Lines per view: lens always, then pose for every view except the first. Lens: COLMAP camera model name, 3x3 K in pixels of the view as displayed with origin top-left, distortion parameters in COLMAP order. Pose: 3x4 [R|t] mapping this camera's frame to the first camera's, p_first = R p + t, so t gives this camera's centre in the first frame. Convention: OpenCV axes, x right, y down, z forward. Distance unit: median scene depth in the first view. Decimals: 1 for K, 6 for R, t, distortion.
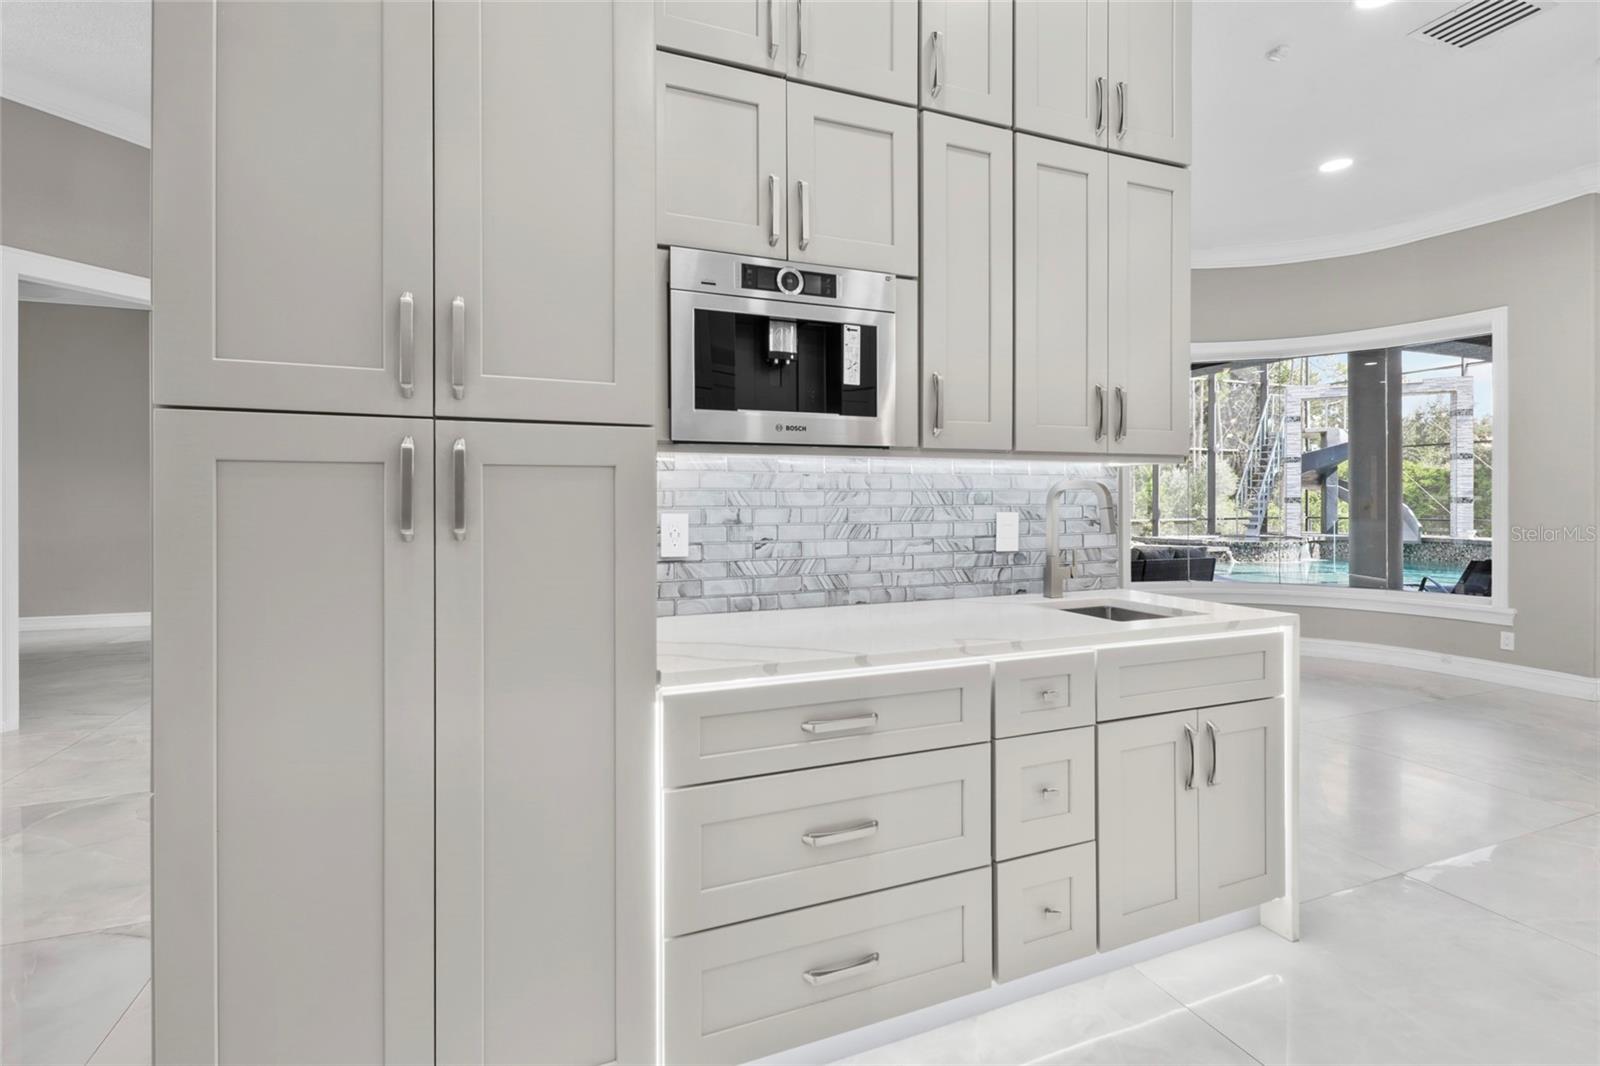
lens RADIAL K [[718.8, 0, 794.9], [0, 718.8, 502.4], [0, 0, 1]] dist [0.006794, -0.004540]
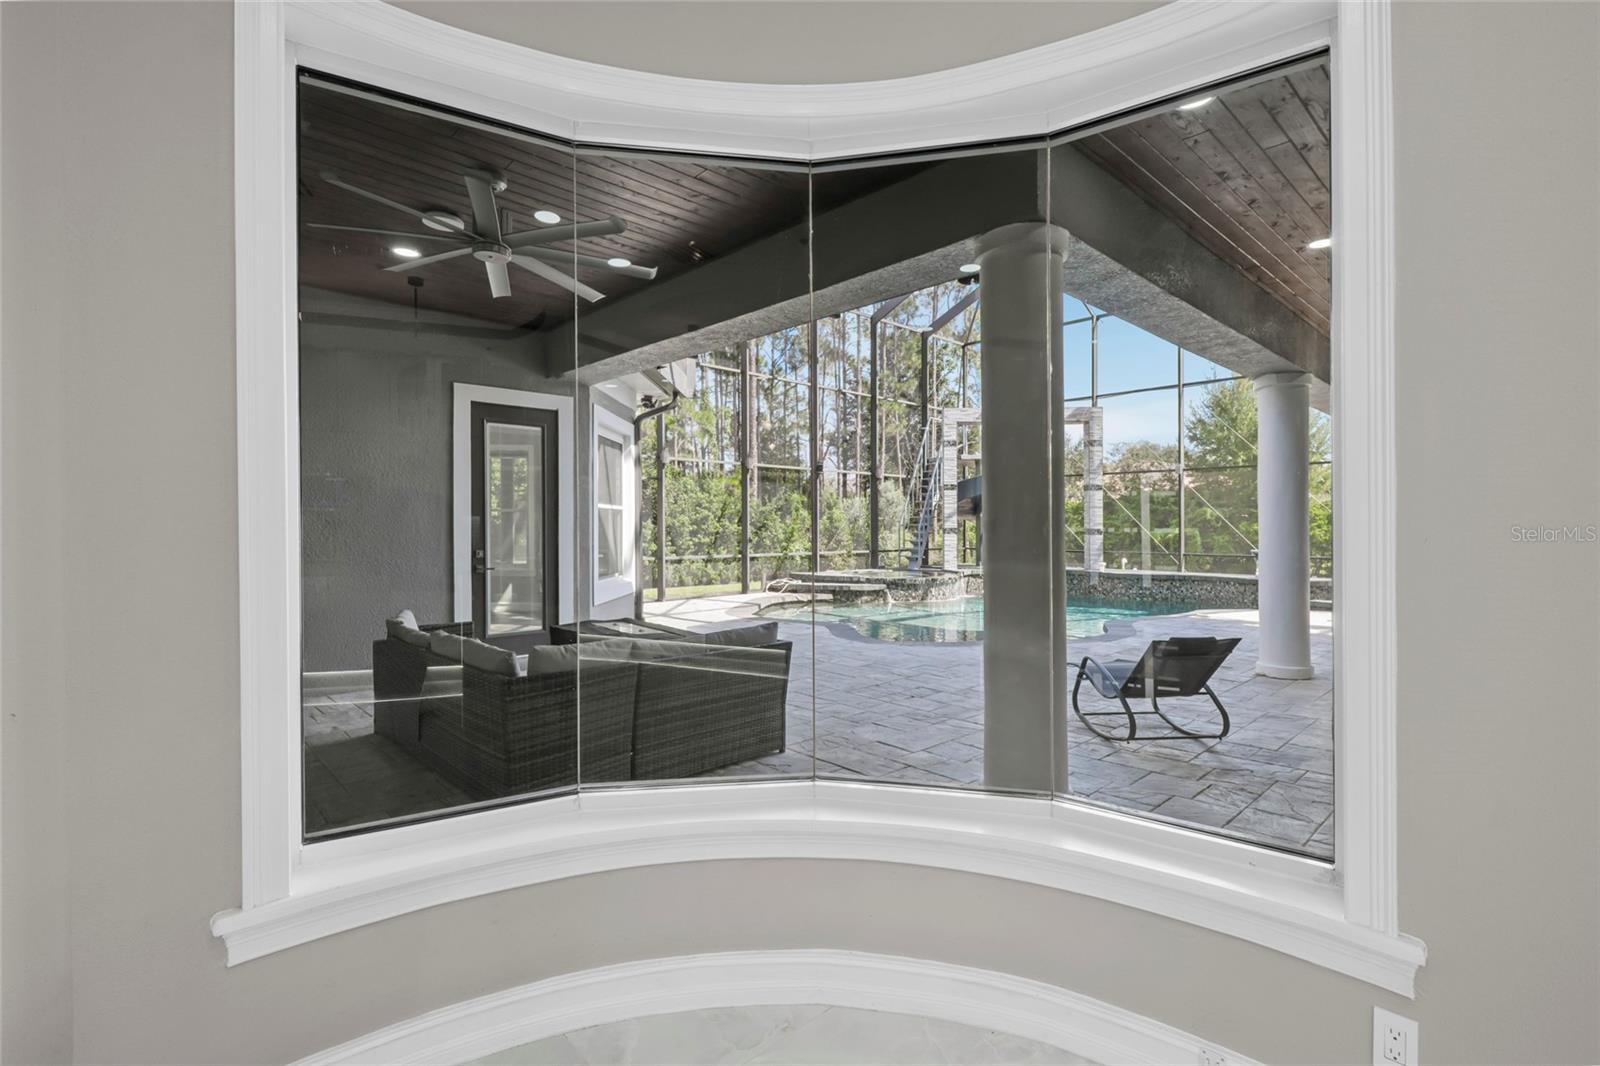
lens RADIAL K [[718.8, 0, 798.8], [0, 718.8, 518.3], [0, 0, 1]] dist [0.006794, -0.004540]
pose [[0.930290, 0.006748, 0.366763, 1.452098], [-0.000417, 0.999850, -0.017338, -0.026064], [-0.366825, 0.015977, 0.930153, 1.793070]]
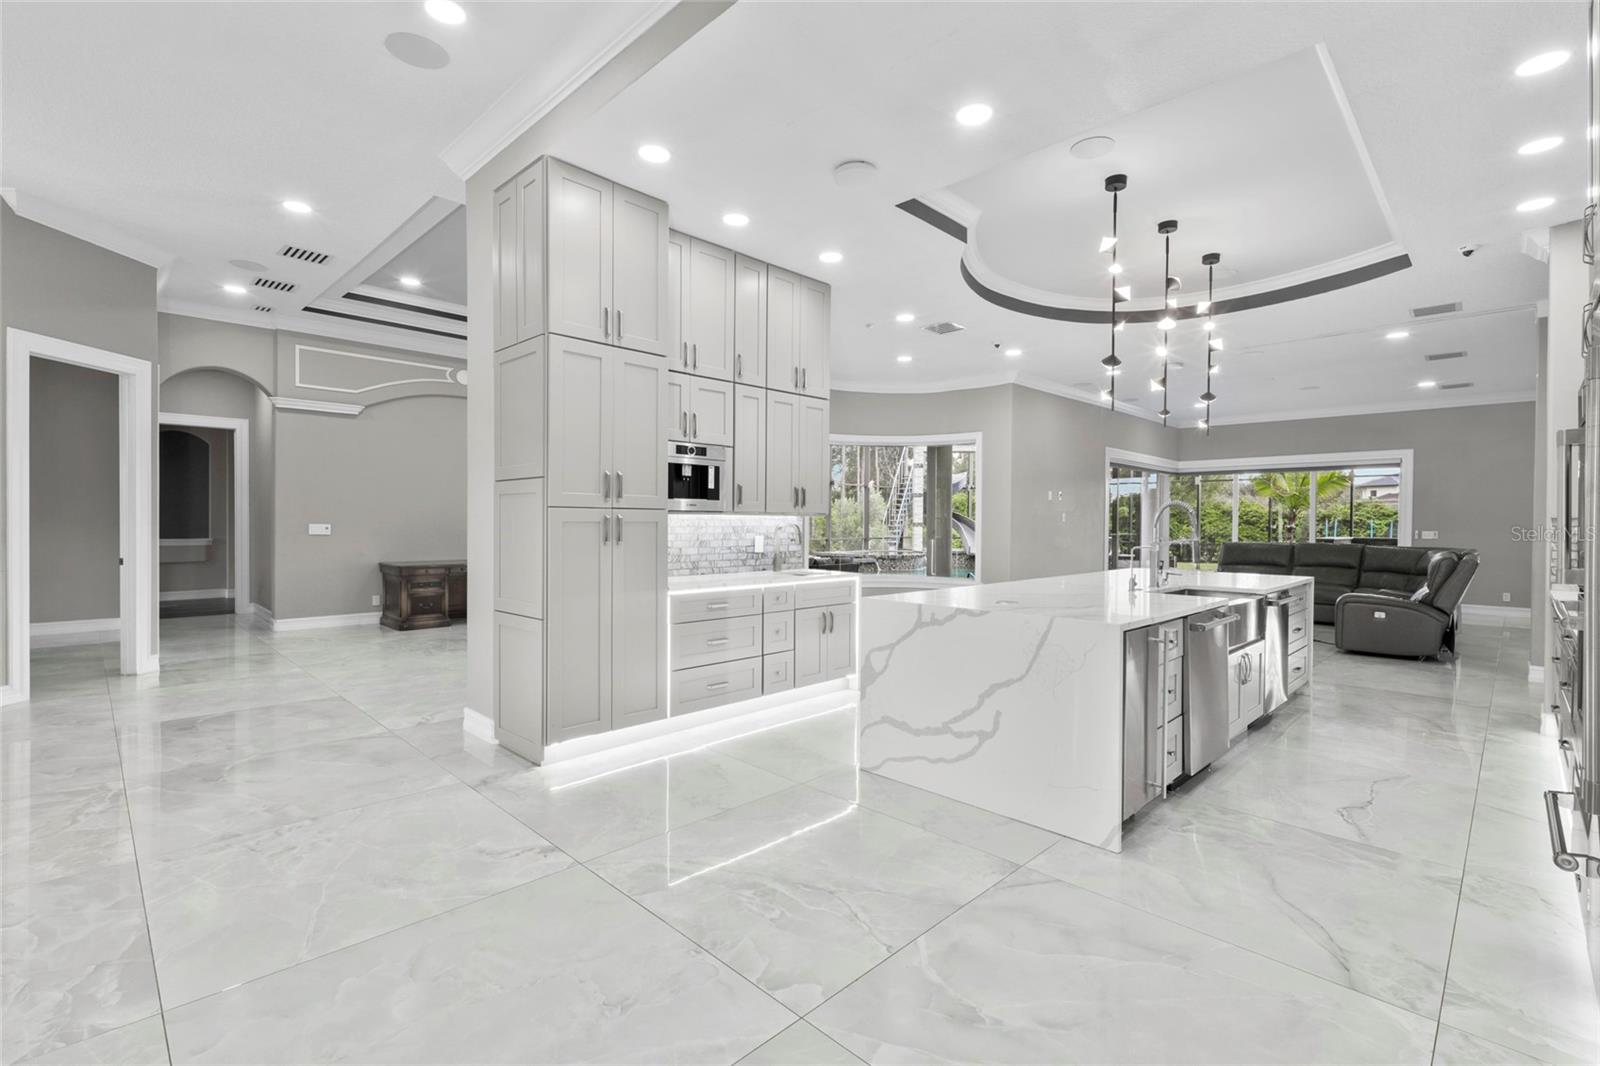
lens RADIAL K [[718.8, 0, 806.8], [0, 718.8, 530.6], [0, 0, 1]] dist [0.006794, -0.004540]
pose [[0.909080, 0.002027, 0.416617, -0.582213], [-0.006663, 0.999931, 0.009672, -0.028882], [-0.416568, -0.011569, 0.909031, -1.289776]]
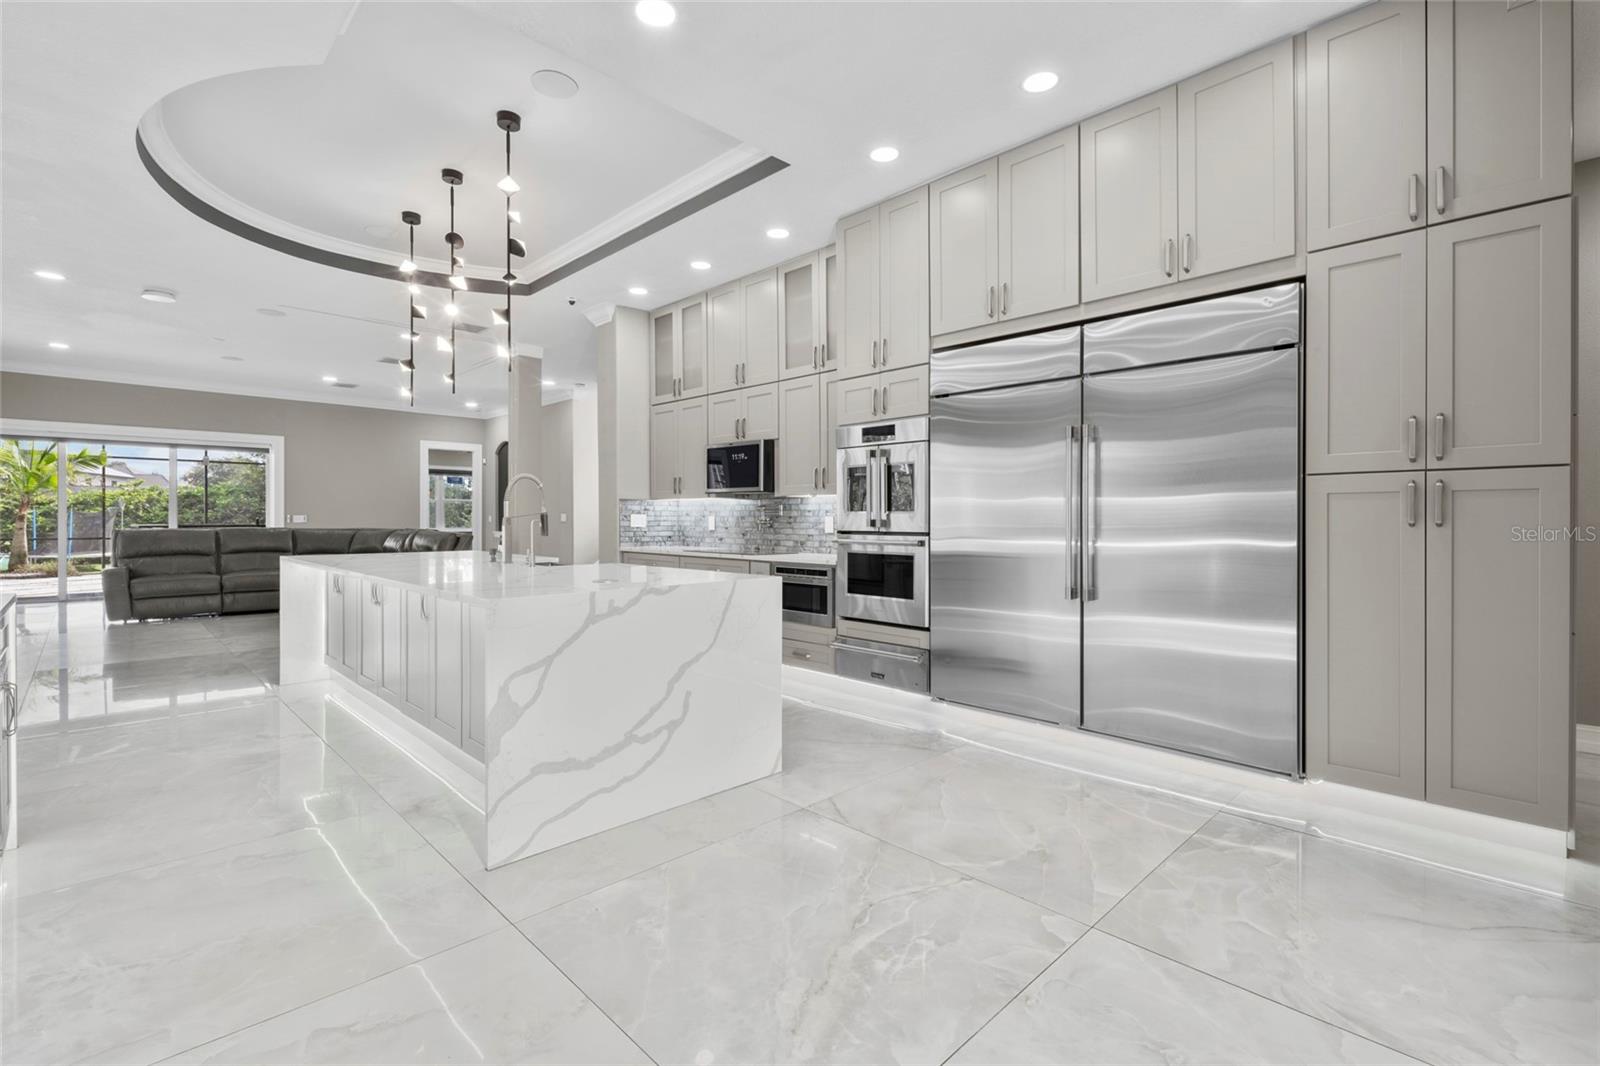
lens RADIAL K [[718.8, 0, 797.9], [0, 718.8, 523.2], [0, 0, 1]] dist [0.006794, -0.004540]
pose [[-0.403760, -0.004330, 0.914855, -0.935195], [0.001579, 0.999984, 0.005430, 0.025469], [-0.914864, 0.003638, -0.403746, 0.222212]]
